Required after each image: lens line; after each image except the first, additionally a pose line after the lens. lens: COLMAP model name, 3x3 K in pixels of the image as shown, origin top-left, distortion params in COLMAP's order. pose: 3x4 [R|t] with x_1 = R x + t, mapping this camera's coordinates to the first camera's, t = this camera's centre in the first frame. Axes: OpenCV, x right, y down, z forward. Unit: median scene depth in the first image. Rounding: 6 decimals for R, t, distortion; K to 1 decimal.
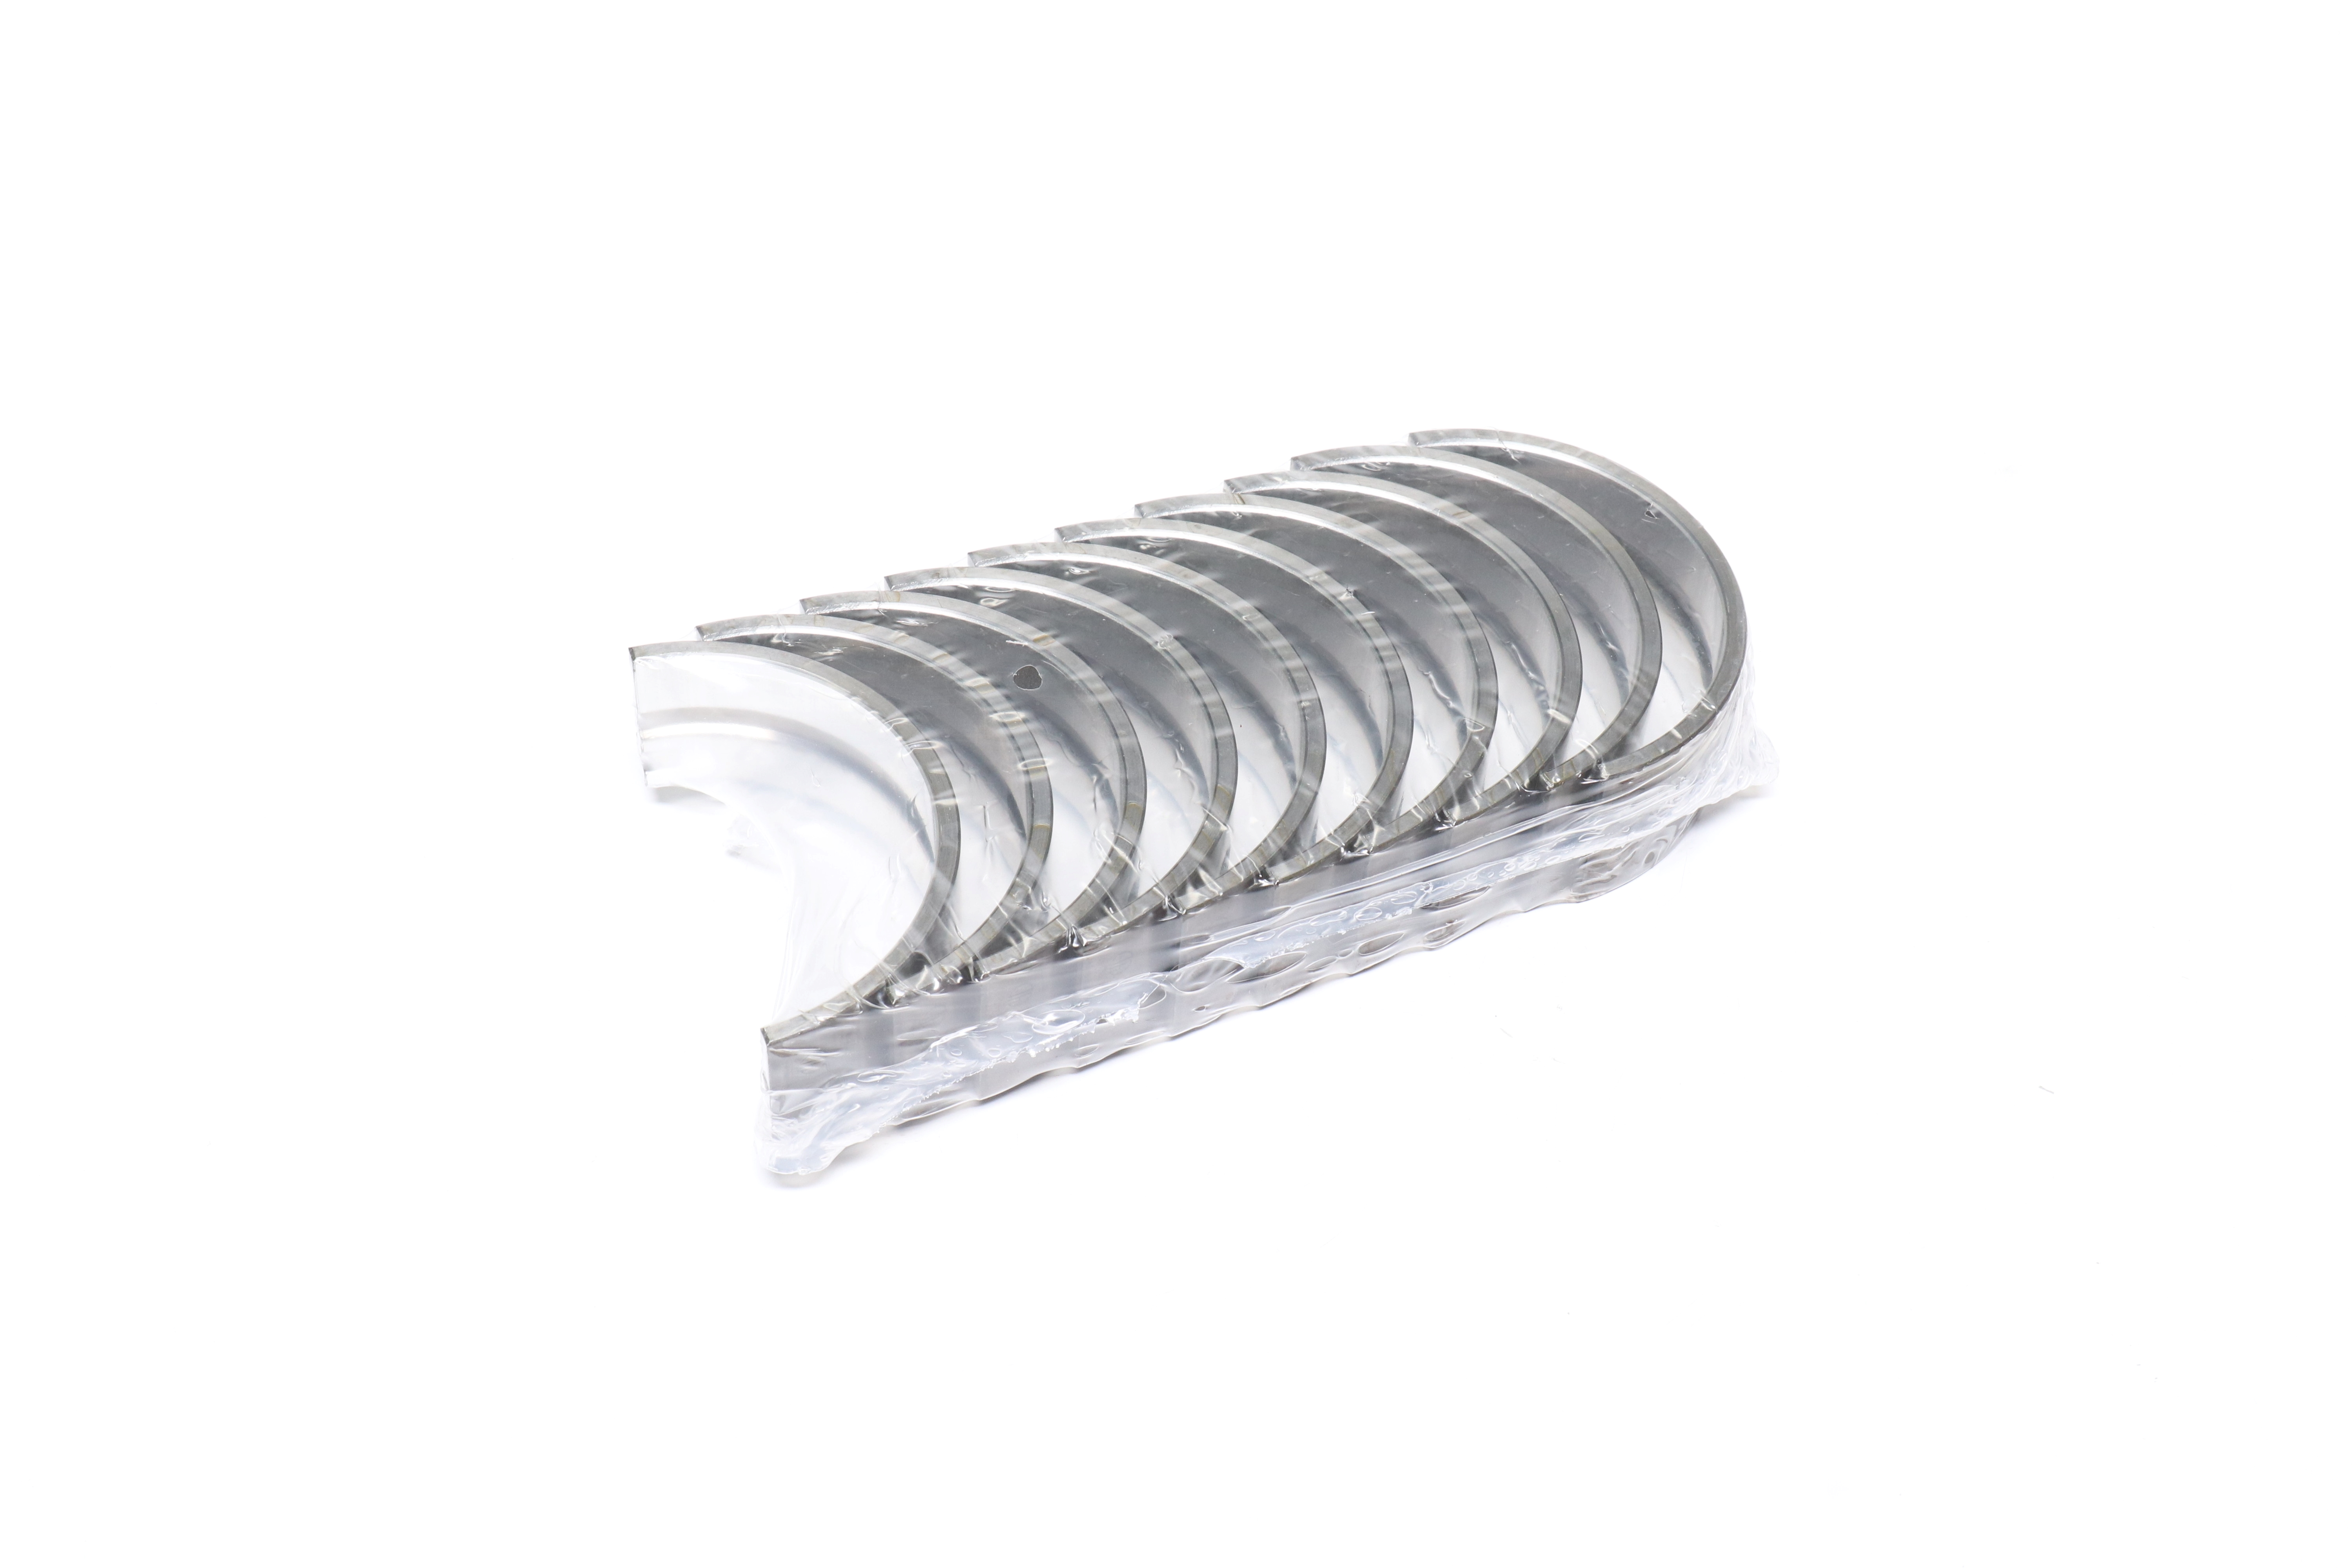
lens RADIAL K [[3485.3, 0, 1176.9], [0, 3485.3, 786.3], [0, 0, 1]] dist [0.021929, 0.000000]
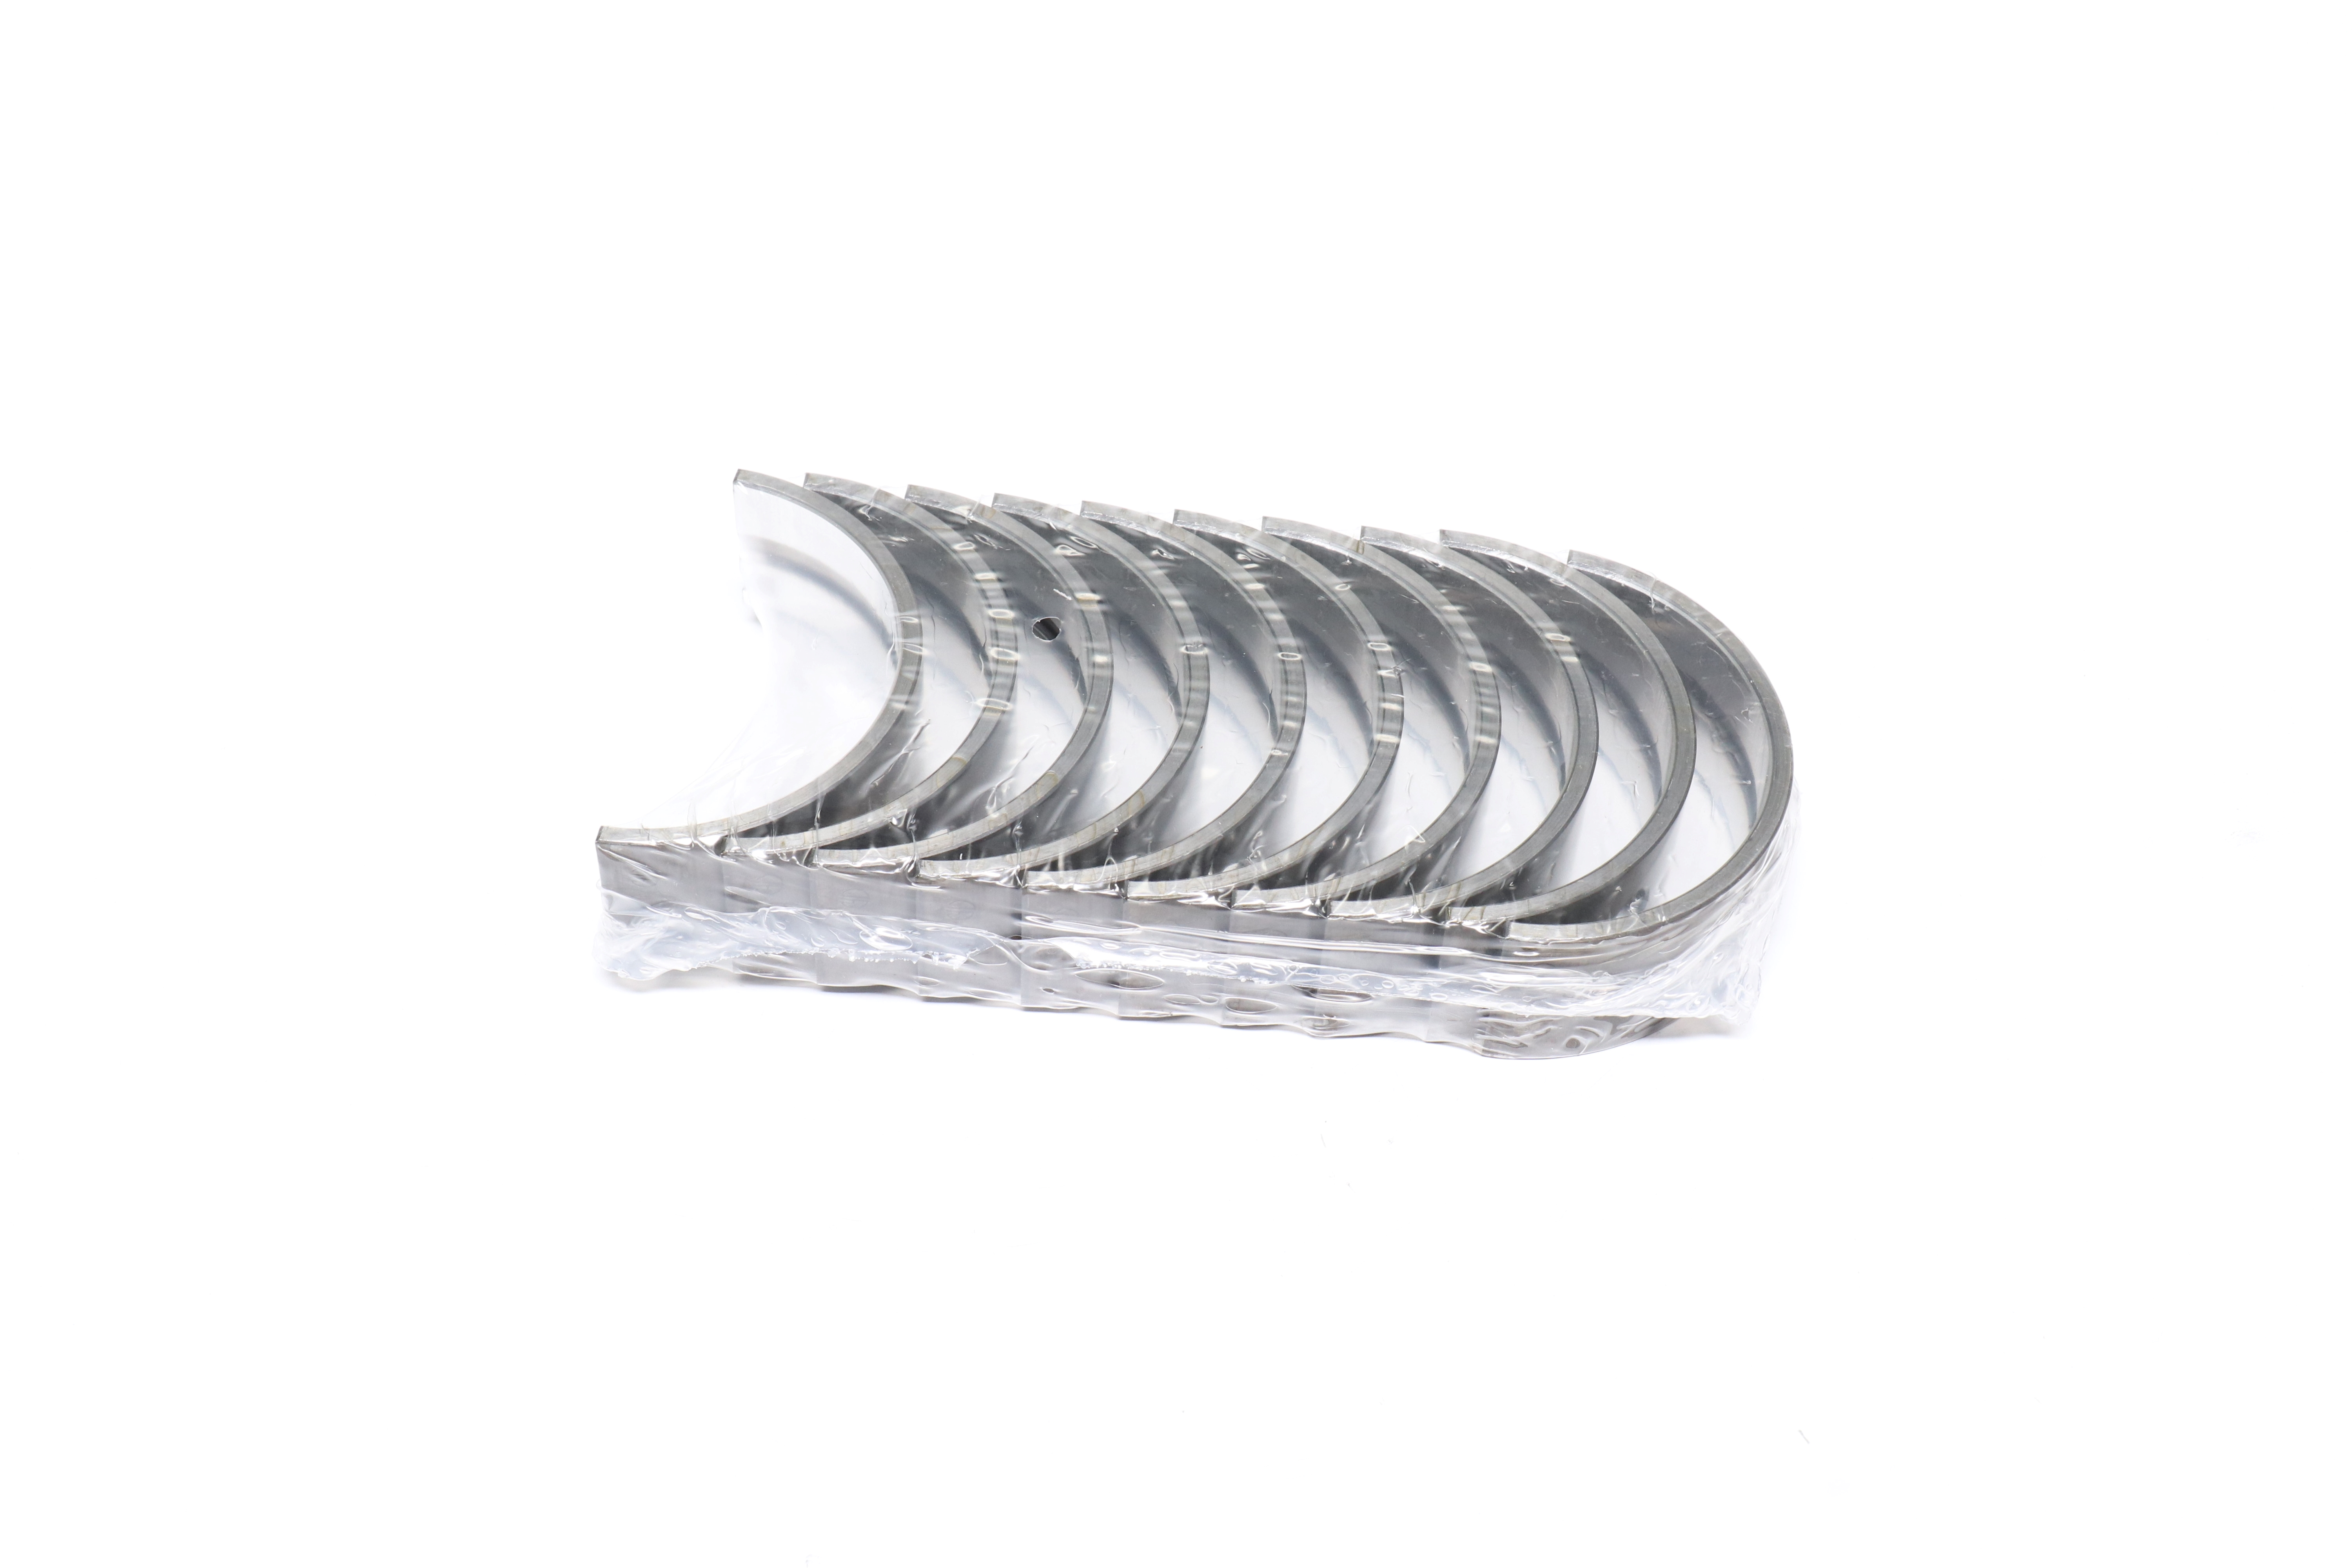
lens RADIAL K [[3485.3, 0, 1176.9], [0, 3485.3, 781.8], [0, 0, 1]] dist [0.021929, 0.000000]
pose [[0.846870, 0.366876, -0.384984, 0.401307], [-0.367302, 0.927036, 0.075457, -0.081048], [0.384578, 0.077503, 0.919833, 0.084534]]
